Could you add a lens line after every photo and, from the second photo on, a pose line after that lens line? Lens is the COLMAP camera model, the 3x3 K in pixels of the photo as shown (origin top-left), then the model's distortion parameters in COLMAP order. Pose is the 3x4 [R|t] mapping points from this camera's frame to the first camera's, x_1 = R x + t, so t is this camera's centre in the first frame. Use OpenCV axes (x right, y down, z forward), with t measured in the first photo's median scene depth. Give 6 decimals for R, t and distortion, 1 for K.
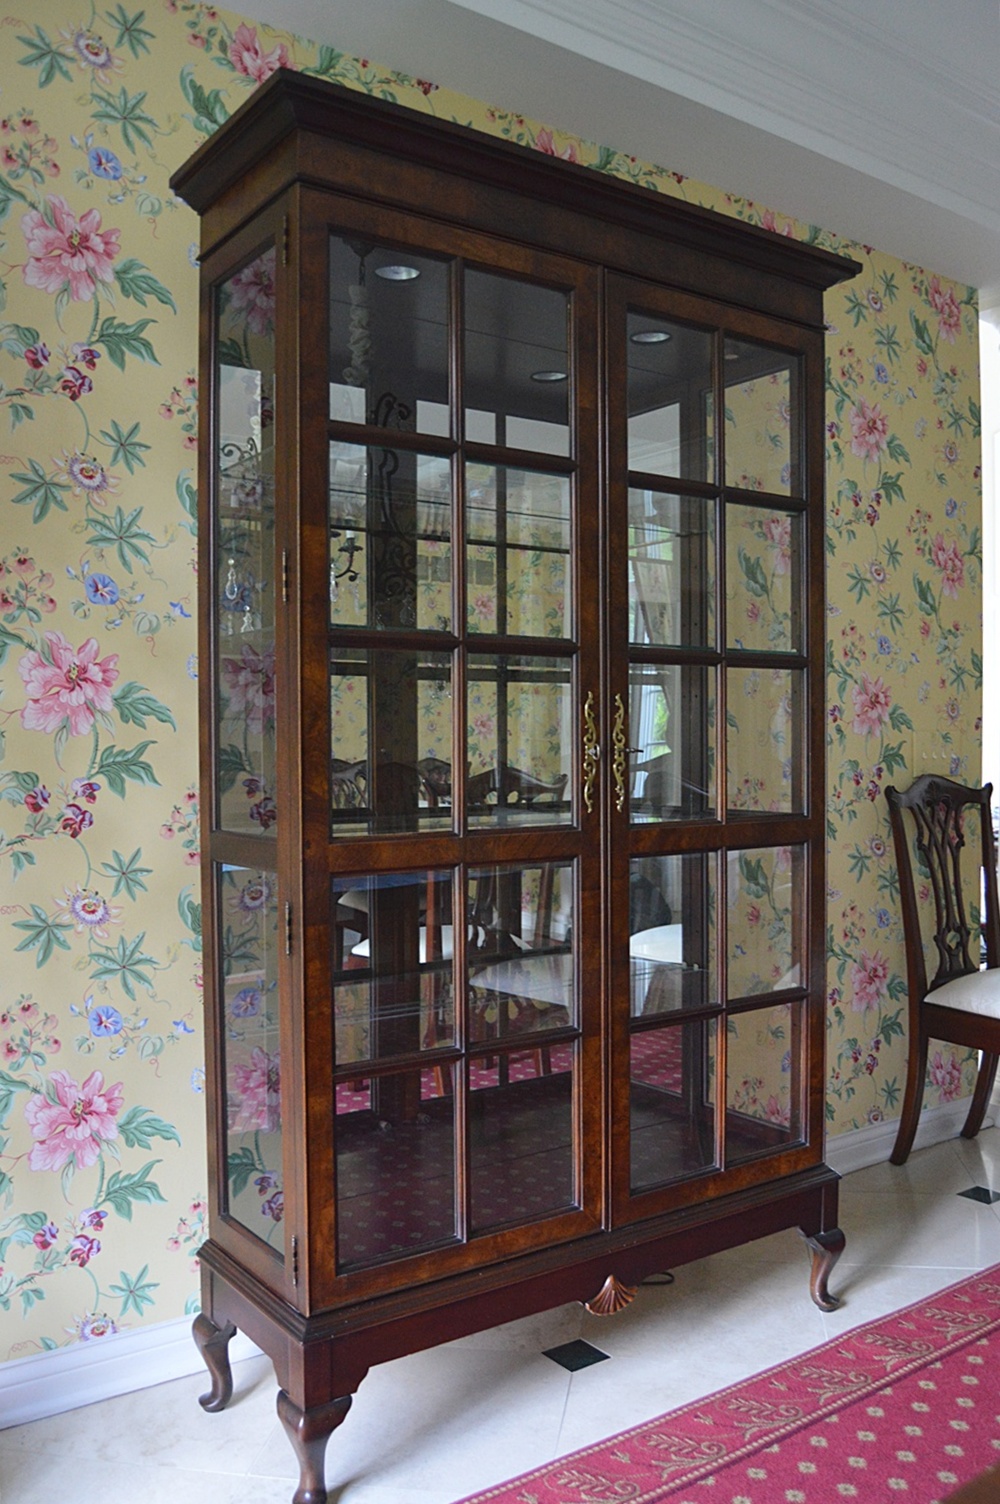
lens RADIAL K [[1267.4, 0, 500.0], [0, 1267.4, 752.0], [0, 0, 1]] dist [-0.005137, -0.001113]
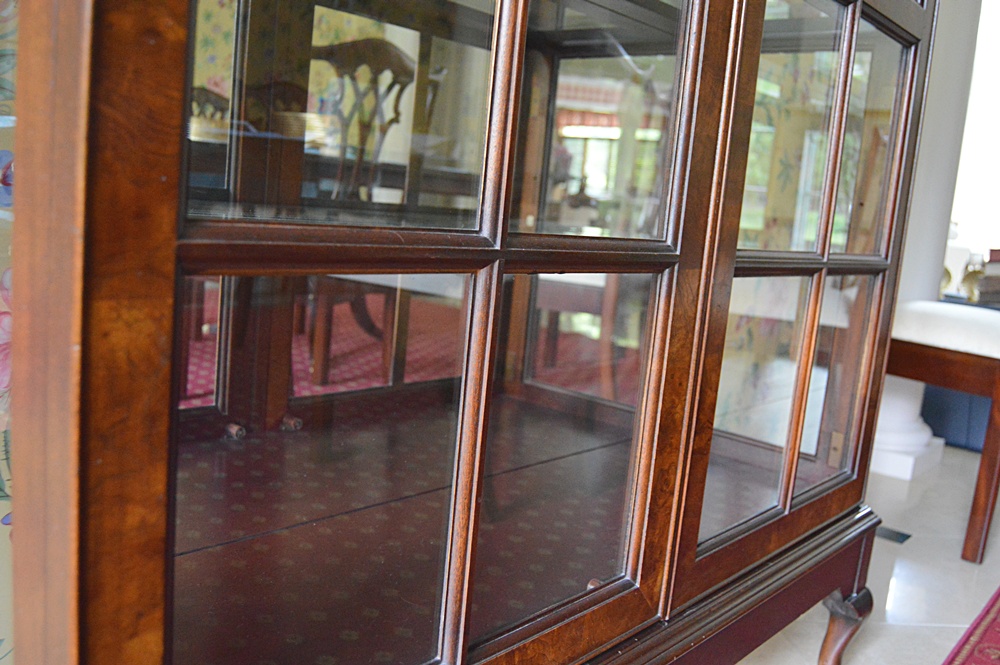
lens RADIAL K [[920.8, 0, 500.0], [0, 920.8, 332.5], [0, 0, 1]] dist [-0.146027, -0.004174]
pose [[0.966390, 0.060864, 0.249771, -0.094170], [-0.097475, 0.985773, 0.136930, 0.208826], [-0.237883, -0.156674, 0.958574, 0.664694]]
